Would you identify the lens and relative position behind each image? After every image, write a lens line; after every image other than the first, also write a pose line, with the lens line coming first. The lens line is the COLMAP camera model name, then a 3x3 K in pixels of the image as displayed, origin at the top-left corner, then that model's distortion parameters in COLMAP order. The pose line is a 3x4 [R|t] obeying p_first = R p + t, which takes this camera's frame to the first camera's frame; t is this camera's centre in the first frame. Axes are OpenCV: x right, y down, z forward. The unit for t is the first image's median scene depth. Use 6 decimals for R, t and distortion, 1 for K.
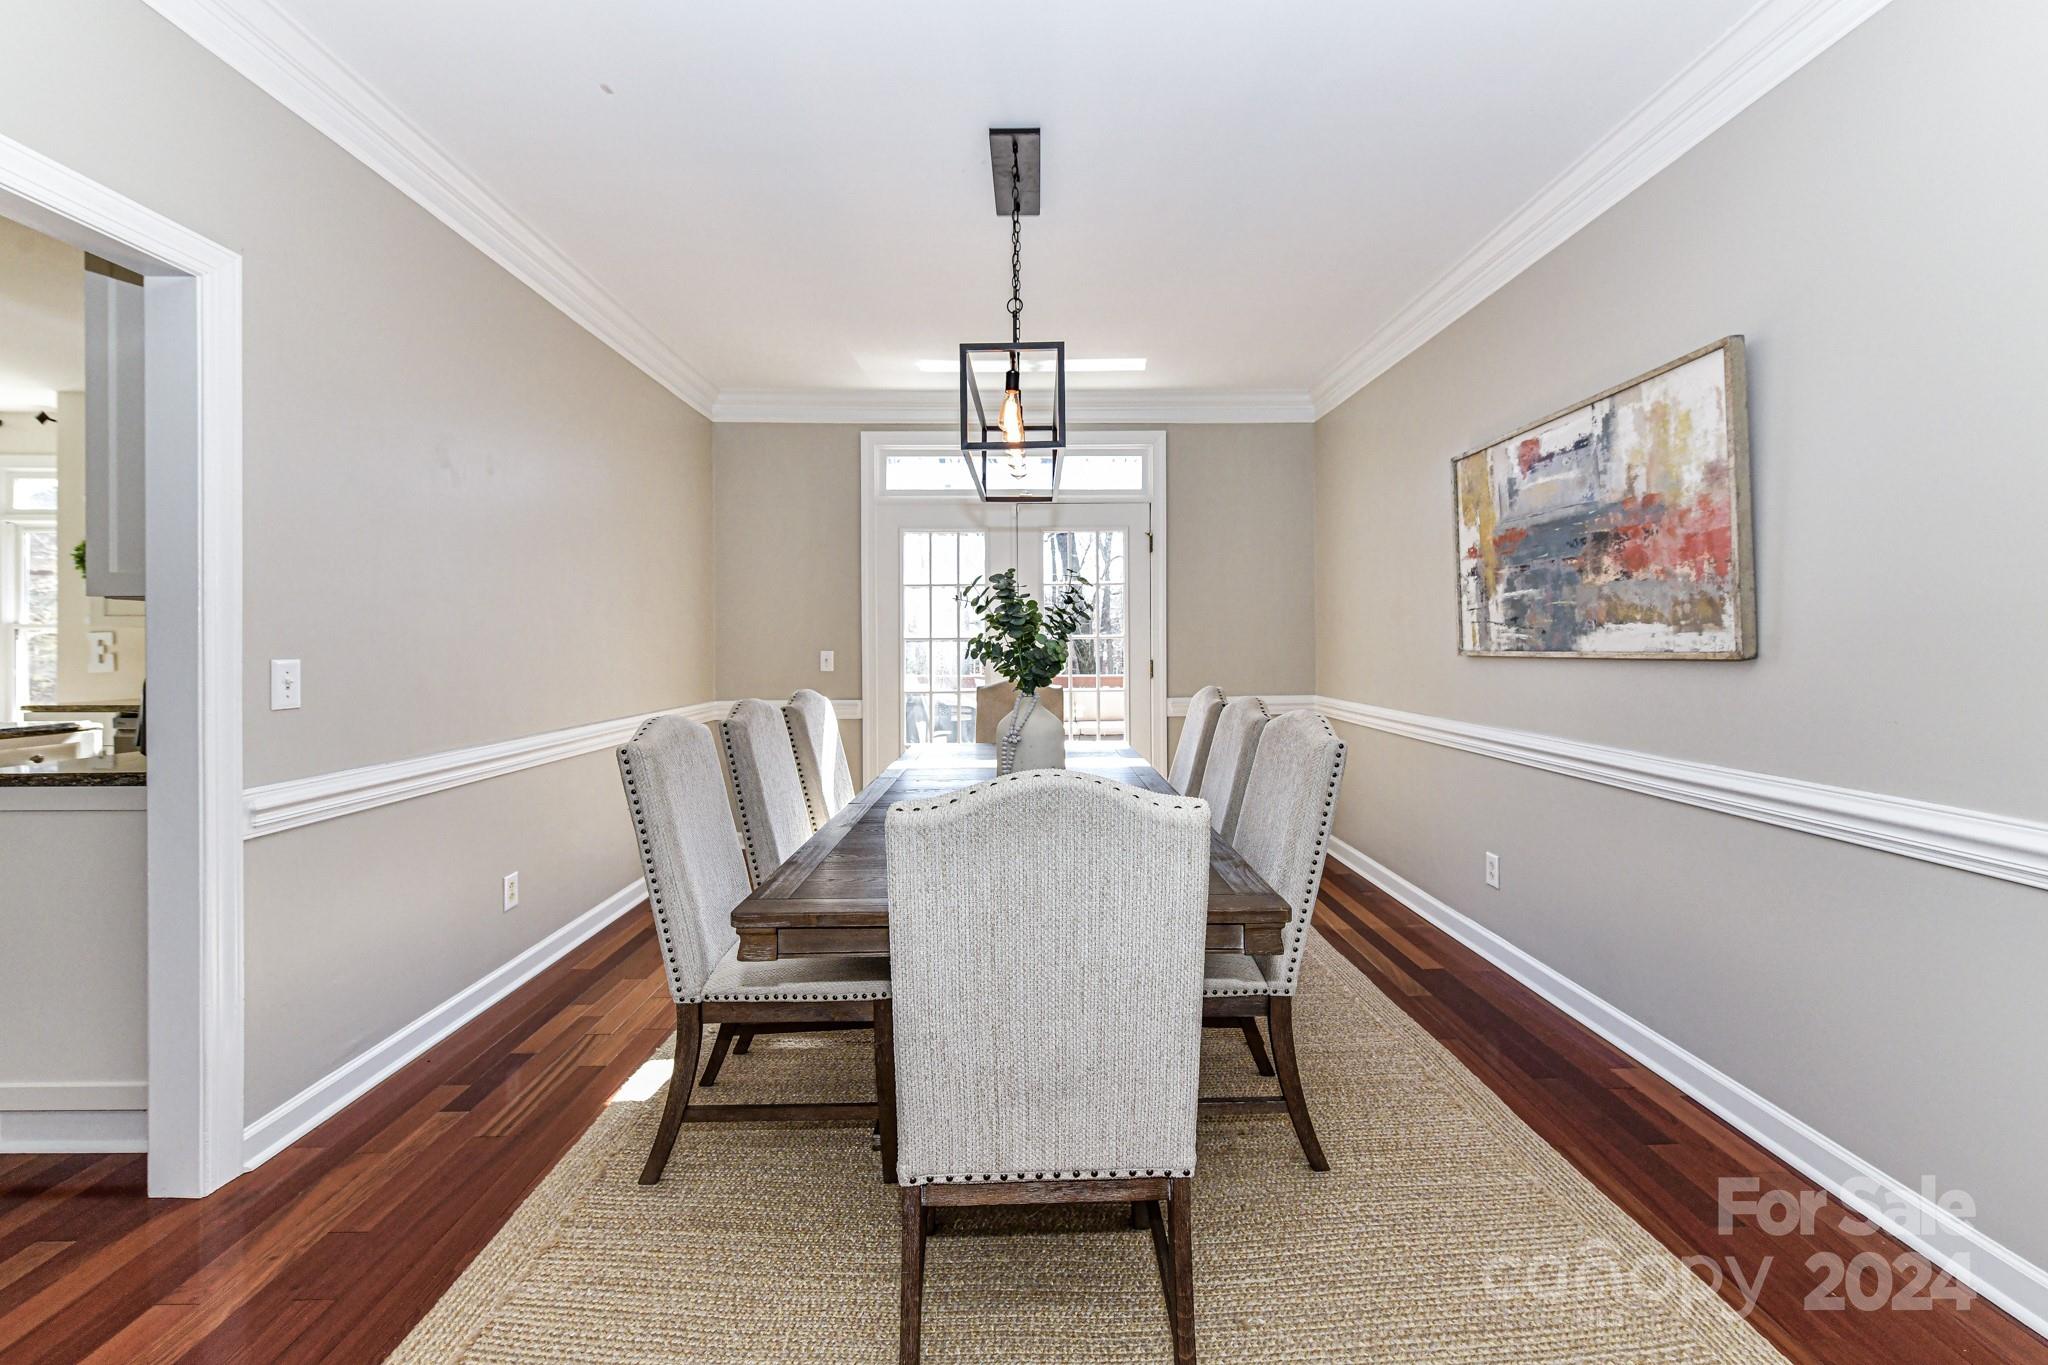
lens RADIAL K [[805.3, 0, 1030.7], [0, 805.3, 653.3], [0, 0, 1]] dist [0.000536, -0.001810]
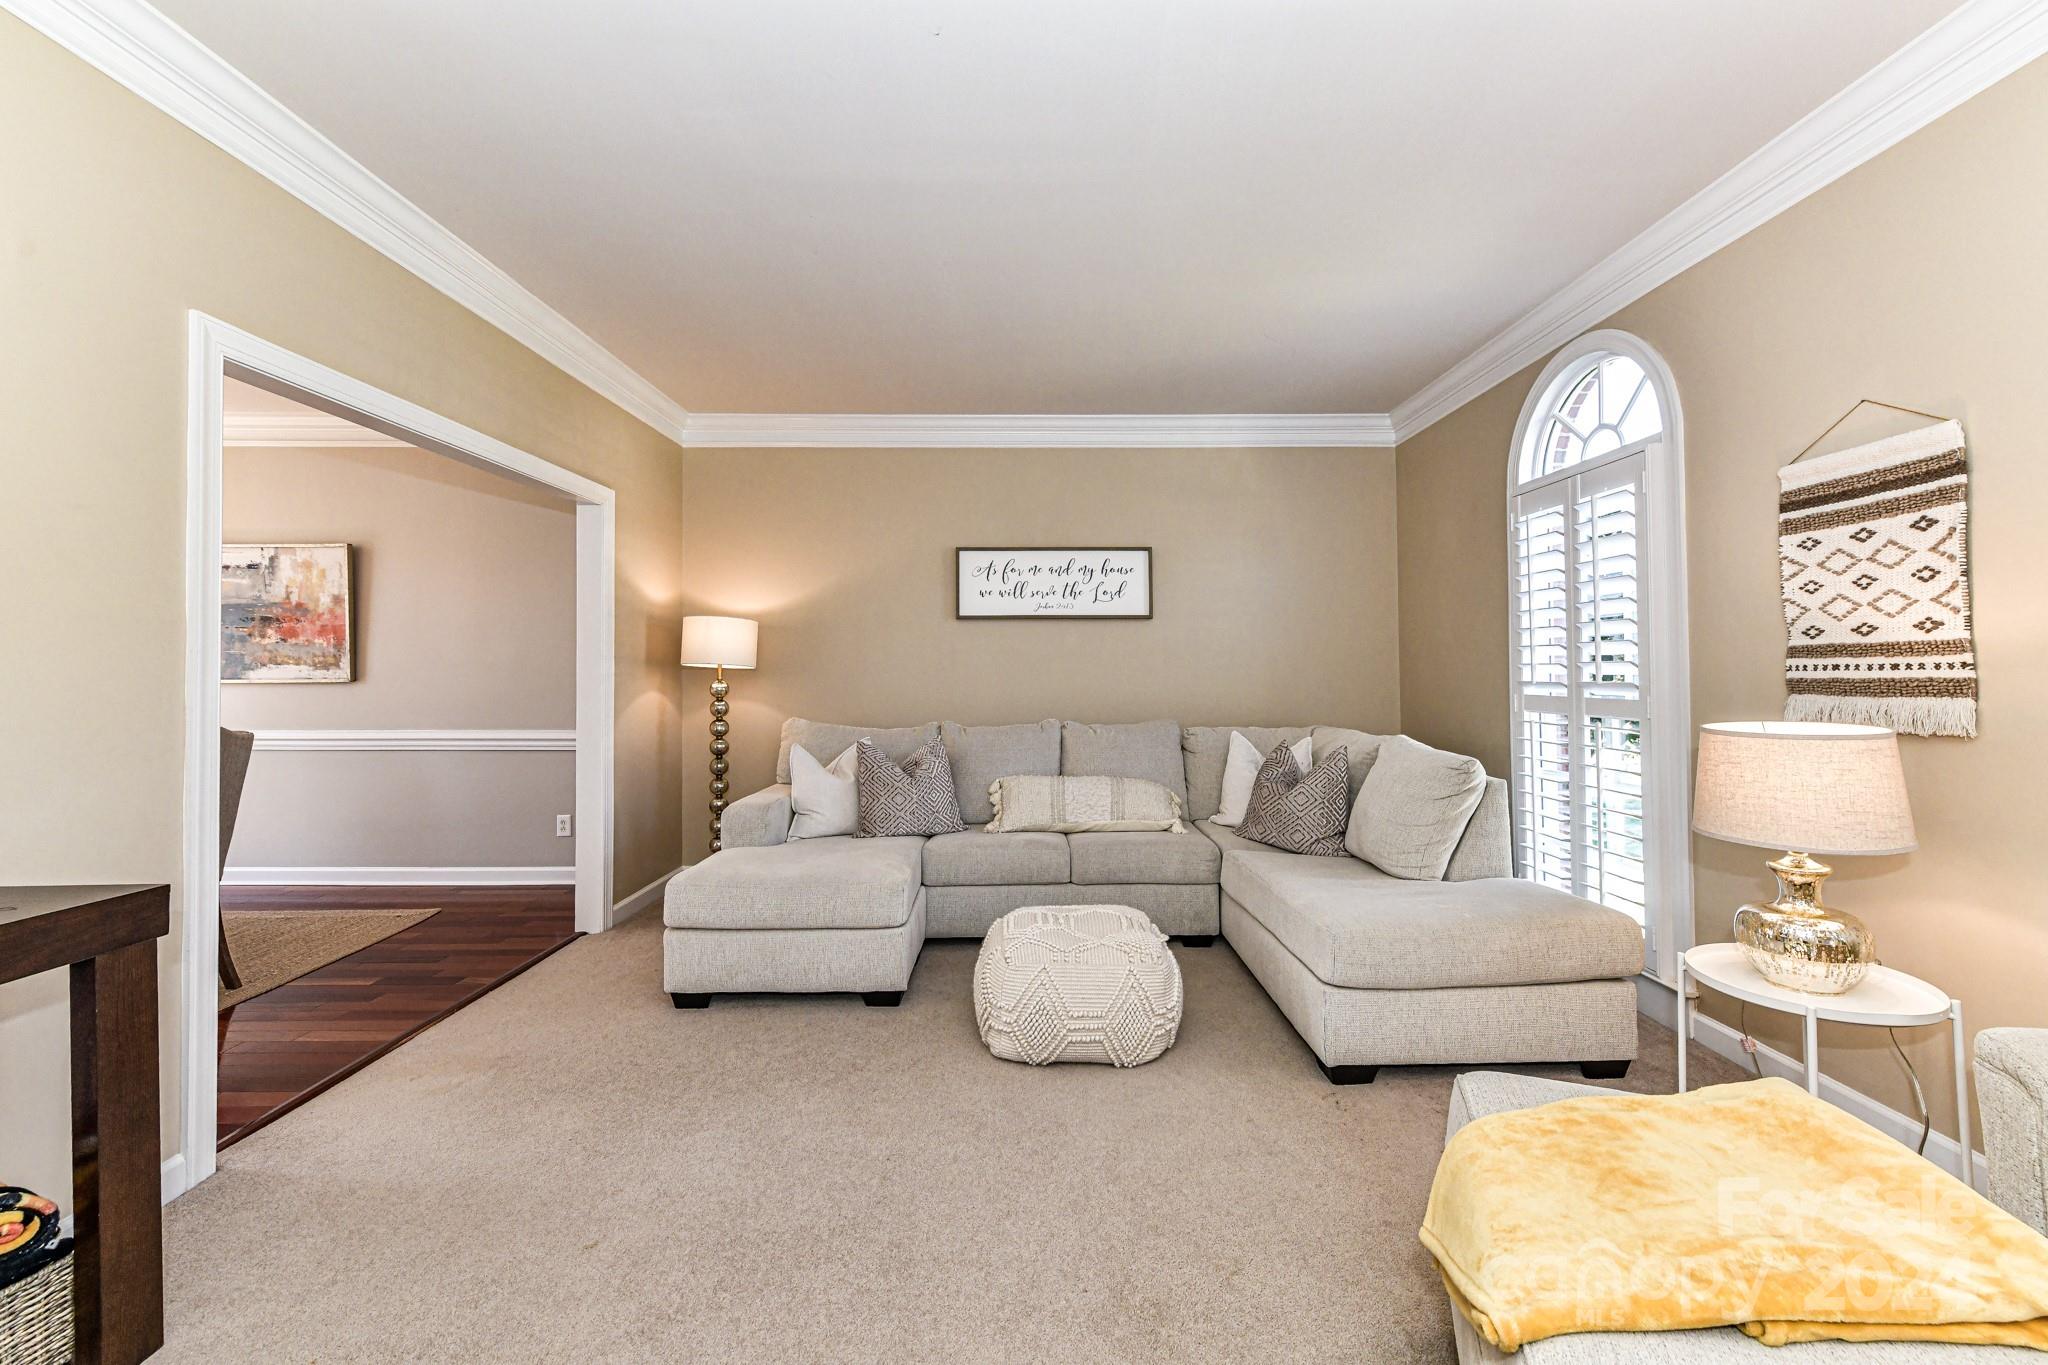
lens RADIAL K [[805.3, 0, 1041.9], [0, 805.3, 650.0], [0, 0, 1]] dist [0.000536, -0.001810]
pose [[-0.000928, 0.025826, 0.999666, -1.138284], [0.014577, 0.999561, -0.025809, 0.003210], [-0.999893, 0.014548, -0.001304, -0.787064]]
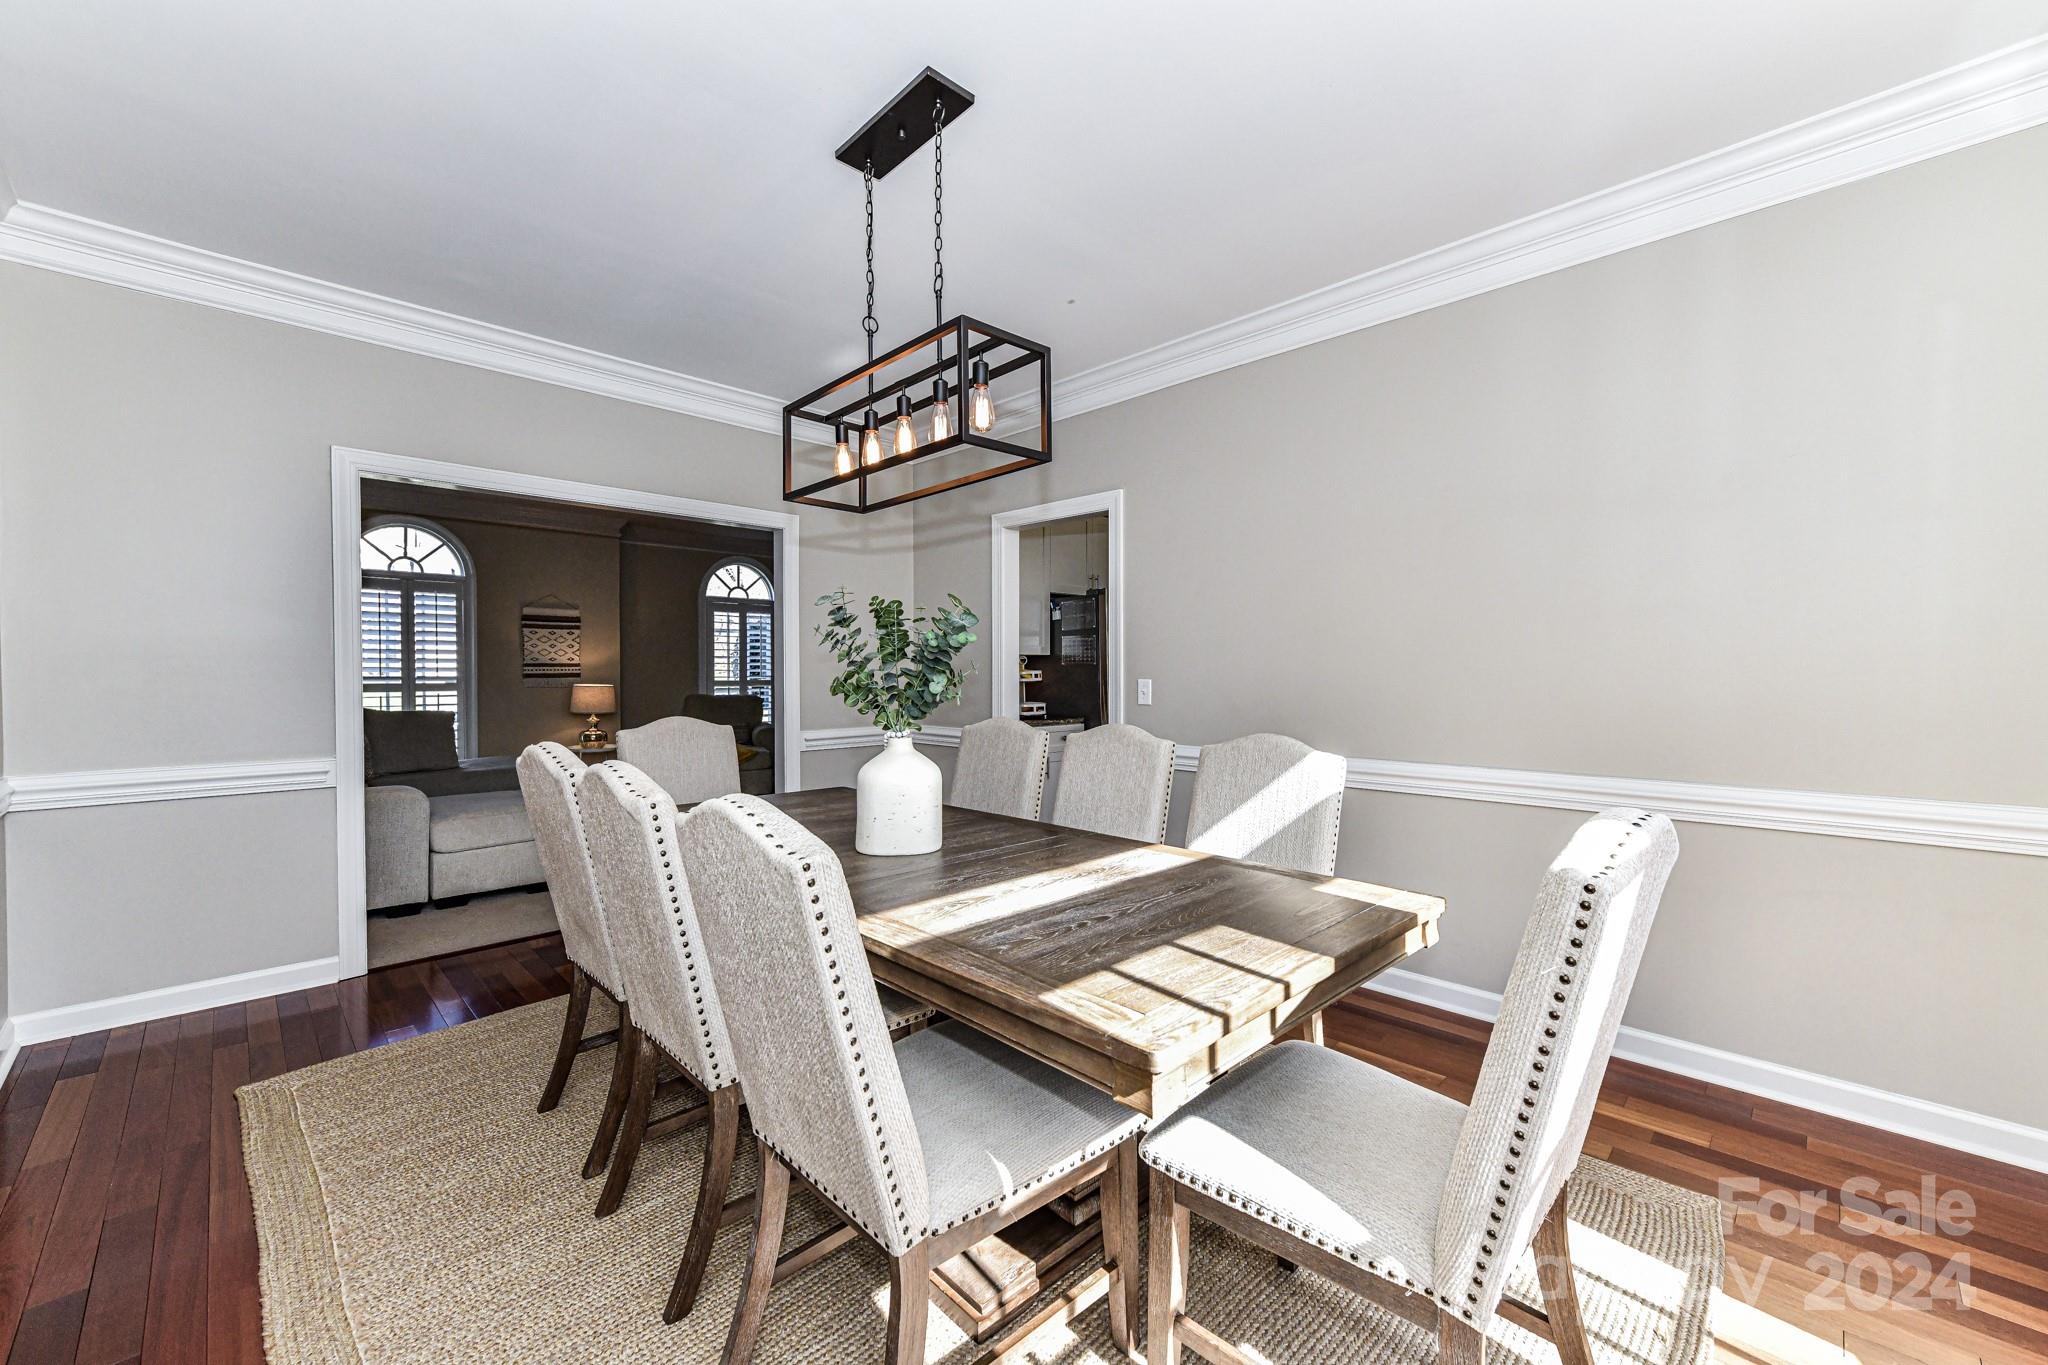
lens RADIAL K [[805.3, 0, 1029.3], [0, 805.3, 663.9], [0, 0, 1]] dist [0.000536, -0.001810]
pose [[-0.732263, 0.003725, -0.681012, 0.429224], [-0.001131, 0.999977, 0.006686, -0.032767], [0.681021, 0.005666, -0.732242, 1.742597]]
